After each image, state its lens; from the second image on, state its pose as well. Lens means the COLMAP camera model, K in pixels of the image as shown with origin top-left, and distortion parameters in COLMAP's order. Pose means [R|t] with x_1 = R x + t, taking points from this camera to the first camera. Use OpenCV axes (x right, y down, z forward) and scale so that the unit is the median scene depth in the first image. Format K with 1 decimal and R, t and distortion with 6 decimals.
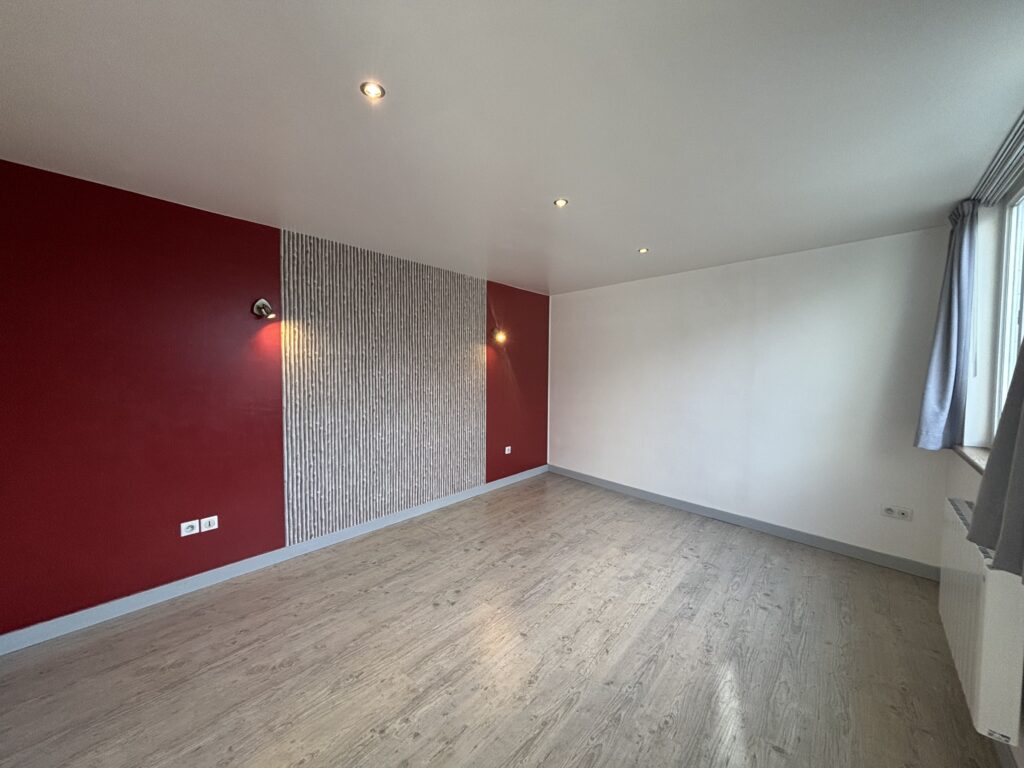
lens RADIAL K [[415.5, 0, 512.0], [0, 415.5, 384.0], [0, 0, 1]] dist [0.001834, -0.000357]
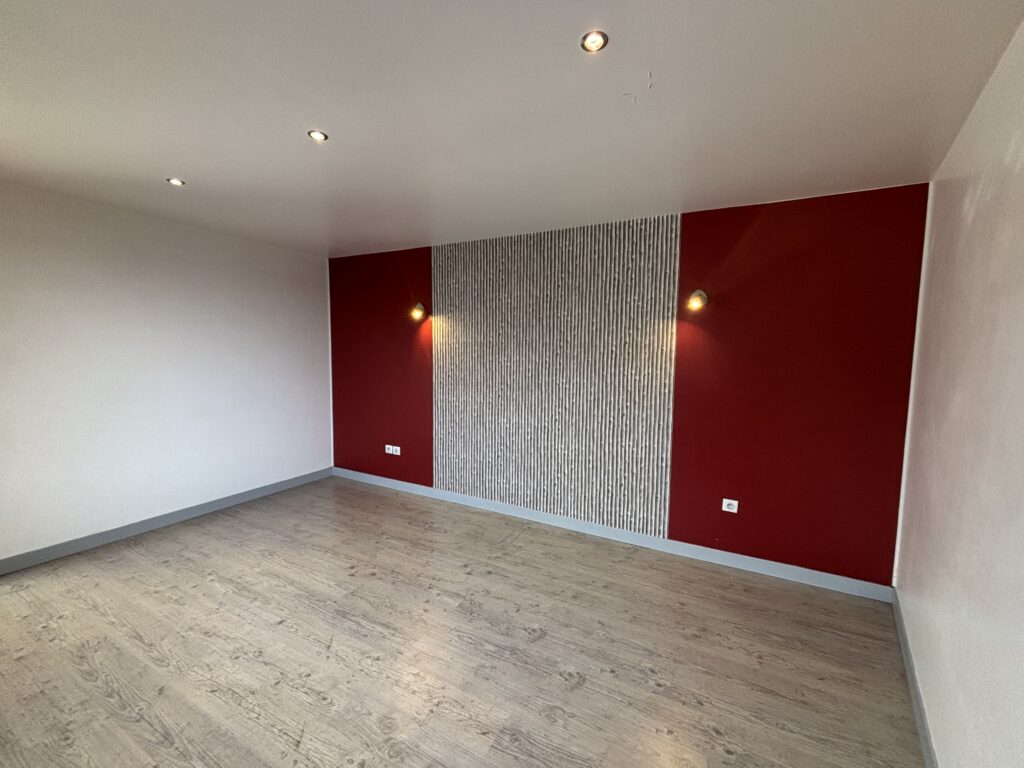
lens RADIAL K [[415.5, 0, 512.0], [0, 415.5, 384.0], [0, 0, 1]] dist [0.001834, -0.000357]
pose [[0.189301, 0.075807, -0.978989, 0.696607], [-0.056126, 0.996221, 0.066288, -0.036655], [0.980314, 0.042398, 0.192840, 0.876895]]
